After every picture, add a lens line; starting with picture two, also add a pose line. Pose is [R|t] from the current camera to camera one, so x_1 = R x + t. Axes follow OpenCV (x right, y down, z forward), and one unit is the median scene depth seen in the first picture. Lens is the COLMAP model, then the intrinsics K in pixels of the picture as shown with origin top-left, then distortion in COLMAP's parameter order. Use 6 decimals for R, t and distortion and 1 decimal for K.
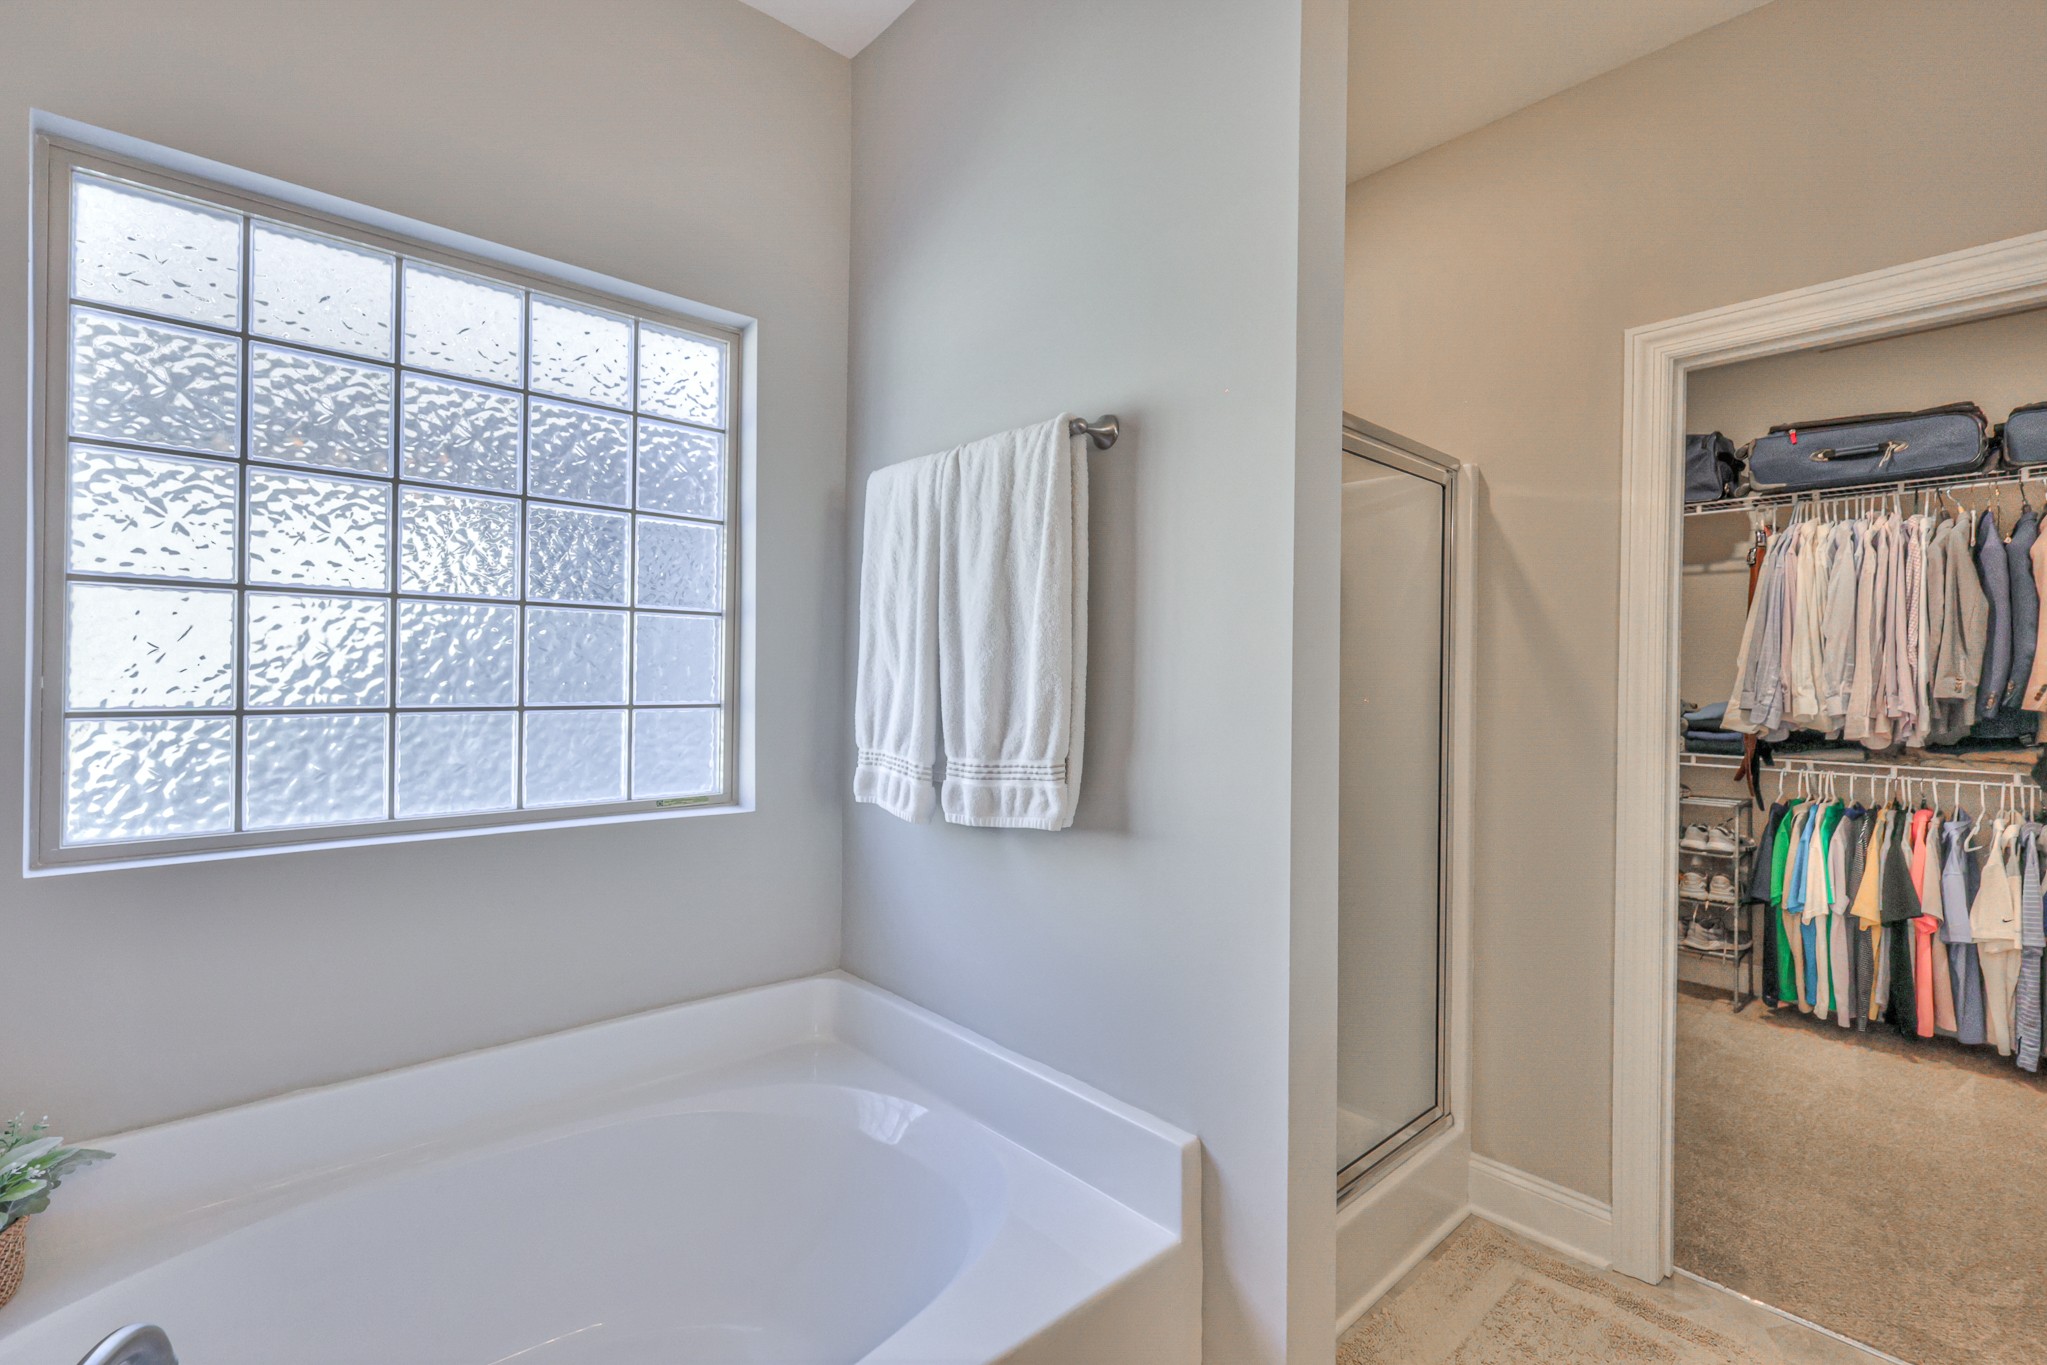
lens RADIAL K [[891.6, 0, 1027.6], [0, 891.6, 673.4], [0, 0, 1]] dist [-0.001618, 0.000045]
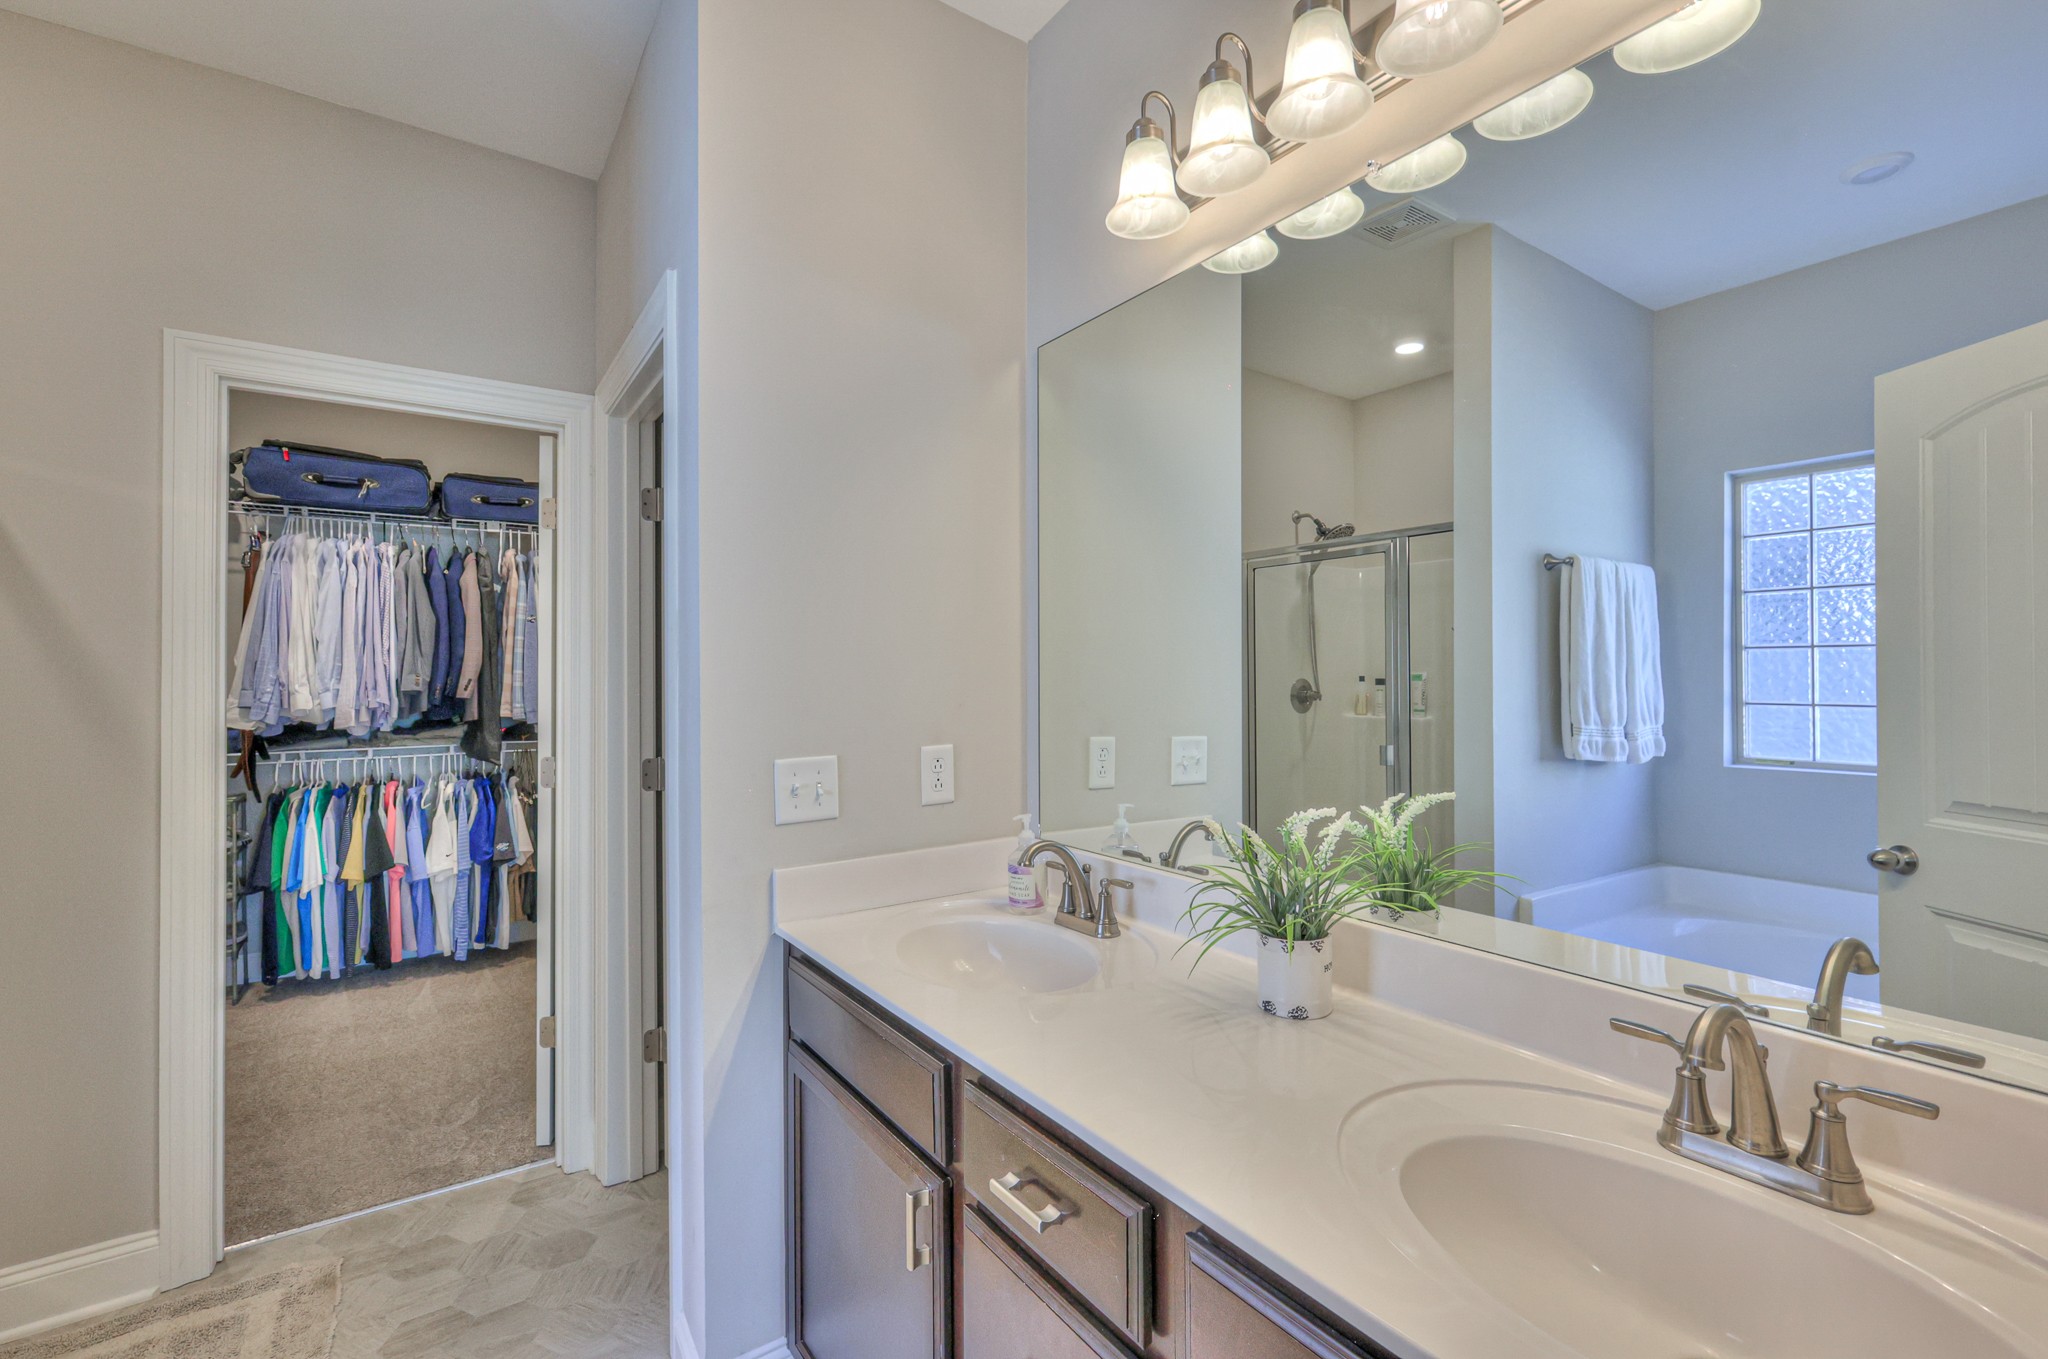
lens RADIAL K [[892.0, 0, 1028.1], [0, 892.0, 670.4], [0, 0, 1]] dist [-0.001618, 0.000045]
pose [[0.131055, -0.008467, 0.991339, -0.106747], [0.004527, 0.999958, 0.007942, -0.007065], [-0.991365, 0.003447, 0.131088, -0.040966]]
